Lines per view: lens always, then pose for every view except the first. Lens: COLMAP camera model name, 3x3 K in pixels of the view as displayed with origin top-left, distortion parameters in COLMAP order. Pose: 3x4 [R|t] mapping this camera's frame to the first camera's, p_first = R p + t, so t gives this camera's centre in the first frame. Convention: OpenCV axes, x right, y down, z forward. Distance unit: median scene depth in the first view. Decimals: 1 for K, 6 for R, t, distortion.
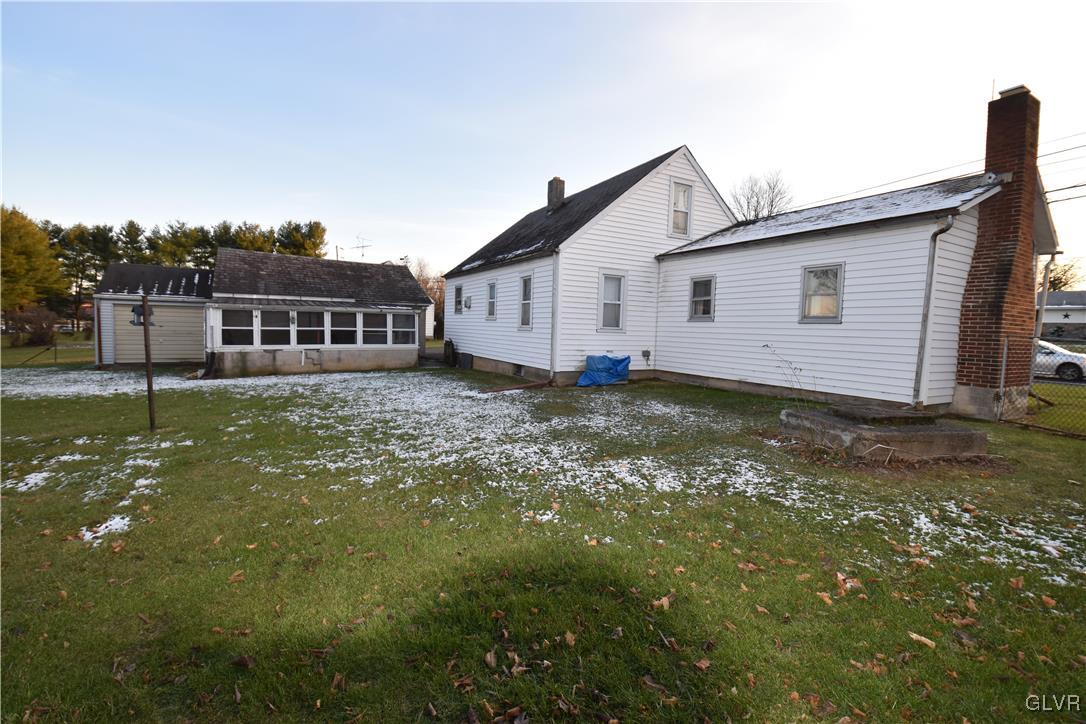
lens RADIAL K [[479.7, 0, 544.4], [0, 479.7, 340.4], [0, 0, 1]] dist [-0.000543, -0.014415]
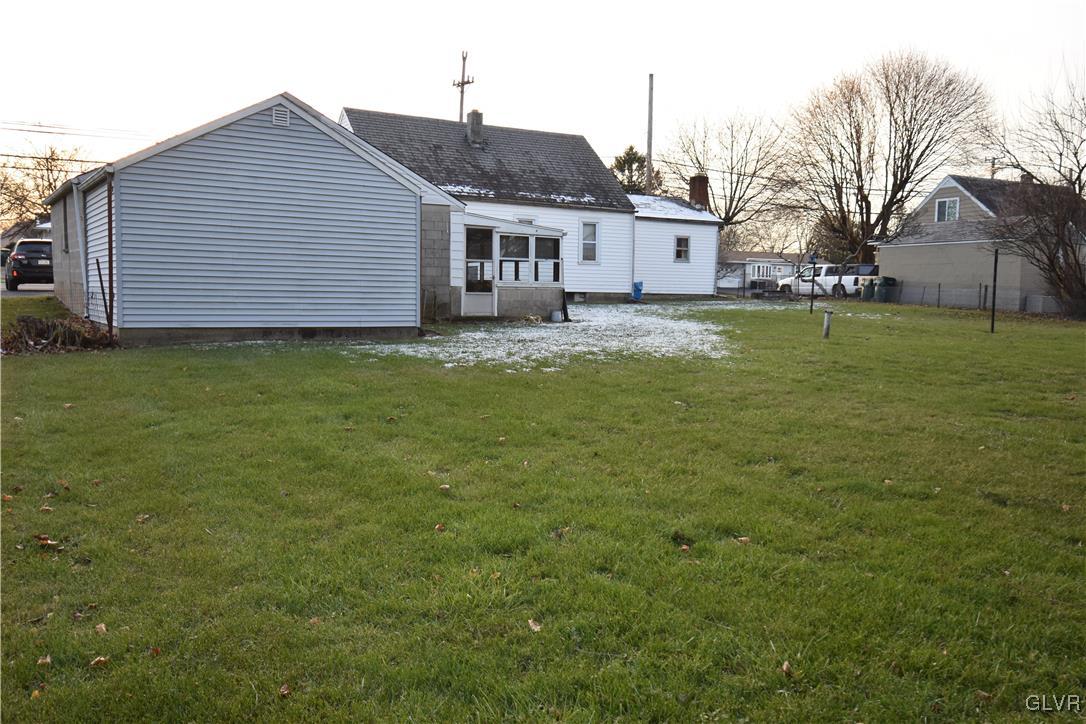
lens RADIAL K [[925.7, 0, 543.0], [0, 925.7, 362.0], [0, 0, 1]] dist [0.090458, -0.107190]
pose [[0.002879, -0.102844, 0.994693, -2.234387], [0.011876, 0.994631, 0.102803, -0.016161], [-0.999925, 0.011517, 0.004085, 0.985751]]
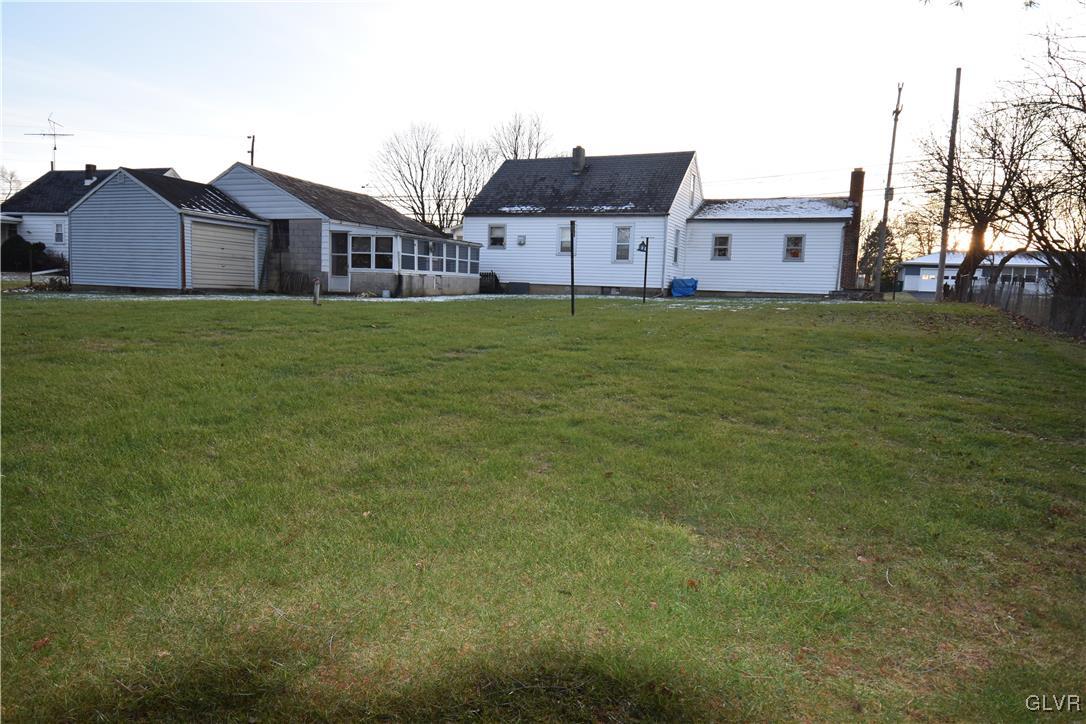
lens RADIAL K [[689.1, 0, 543.0], [0, 689.1, 362.0], [0, 0, 1]] dist [0.011119, -0.001739]
pose [[0.799979, -0.056260, 0.597385, -1.357464], [0.001807, 0.995816, 0.091363, 0.078942], [-0.600025, -0.072009, 0.796734, -0.516030]]
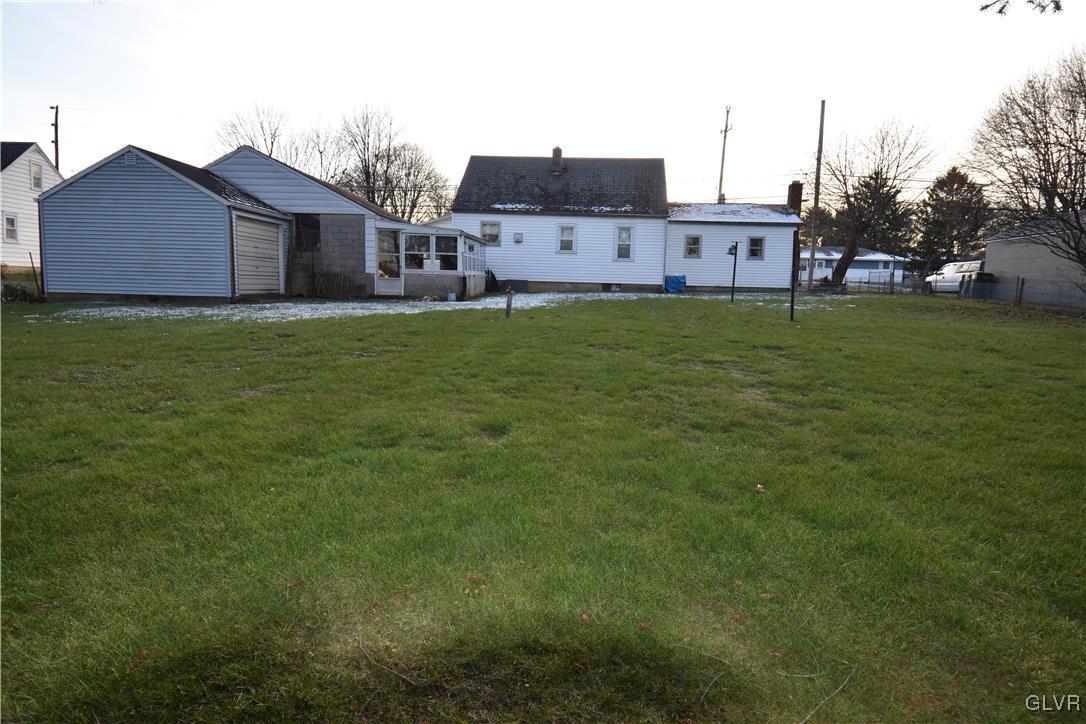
lens RADIAL K [[625.8, 0, 543.0], [0, 625.8, 362.0], [0, 0, 1]] dist [0.009749, 0.000456]
pose [[0.554431, -0.114197, 0.824357, -1.716310], [0.013237, 0.991626, 0.128466, 0.035378], [-0.832124, -0.060314, 0.551300, 0.048094]]
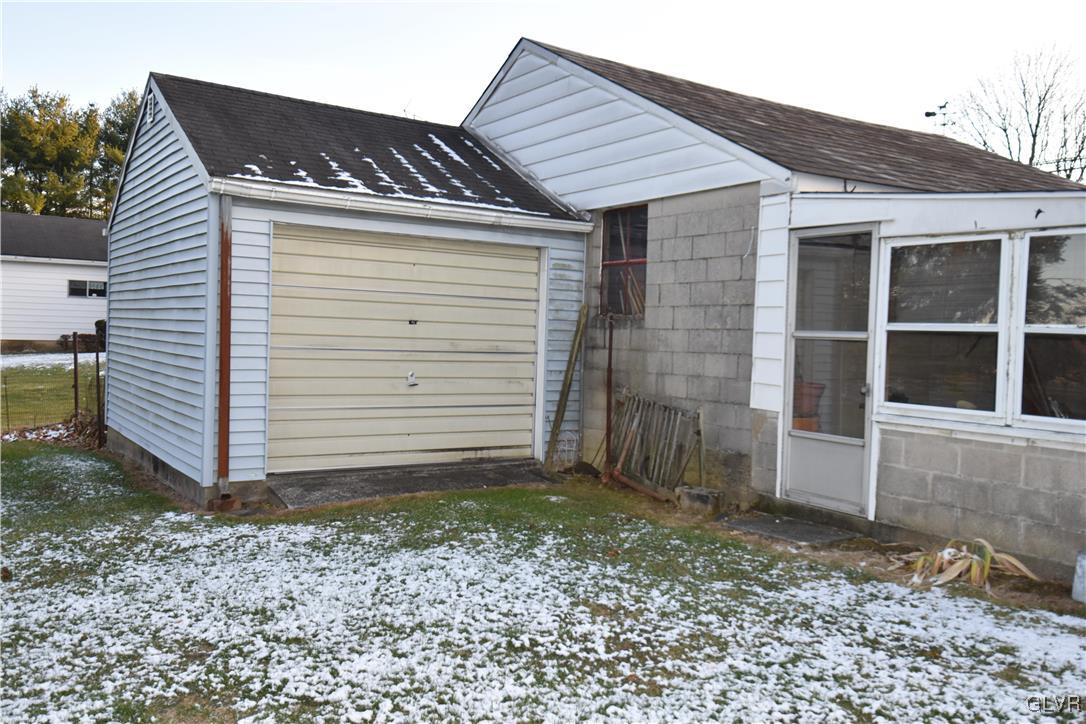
lens RADIAL K [[925.7, 0, 543.0], [0, 925.7, 362.0], [0, 0, 1]] dist [0.090458, -0.107190]
pose [[0.999709, 0.002941, 0.023922, -0.909752], [-0.003036, 0.999988, 0.003950, -0.014102], [-0.023910, -0.004021, 0.999706, 0.622940]]
